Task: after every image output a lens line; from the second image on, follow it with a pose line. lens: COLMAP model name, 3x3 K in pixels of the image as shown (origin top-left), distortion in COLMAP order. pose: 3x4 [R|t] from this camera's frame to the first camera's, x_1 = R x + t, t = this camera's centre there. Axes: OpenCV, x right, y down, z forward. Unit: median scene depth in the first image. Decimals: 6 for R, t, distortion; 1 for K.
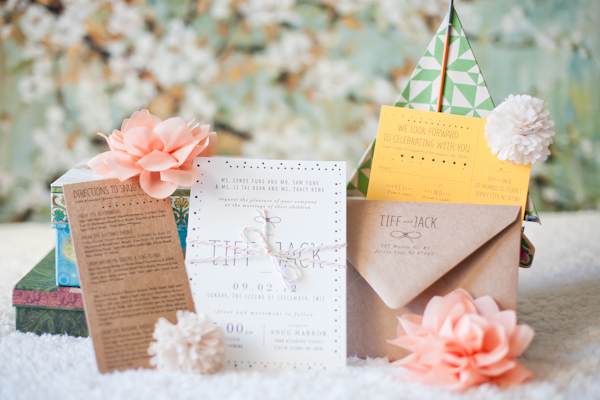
lens RADIAL K [[935.0, 0, 300.6], [0, 935.0, 200.1], [0, 0, 1]] dist [-0.192538, 0.000000]
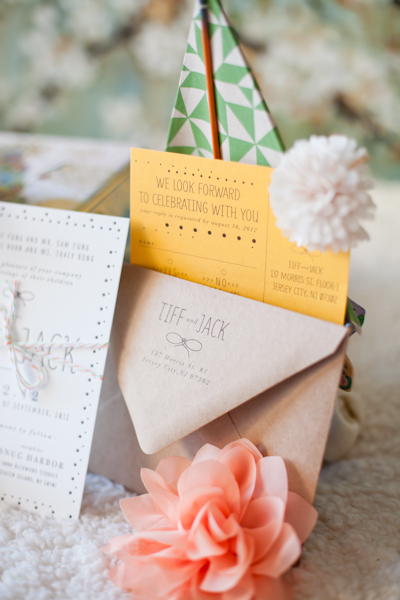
lens RADIAL K [[935.0, 0, 226.9], [0, 935.0, 297.4], [0, 0, 1]] dist [-0.192538, 0.000000]
pose [[0.934893, 0.129023, -0.330648, 0.368222], [-0.015854, 0.945838, 0.324250, -0.221024], [0.354575, -0.297897, 0.886303, 0.418987]]
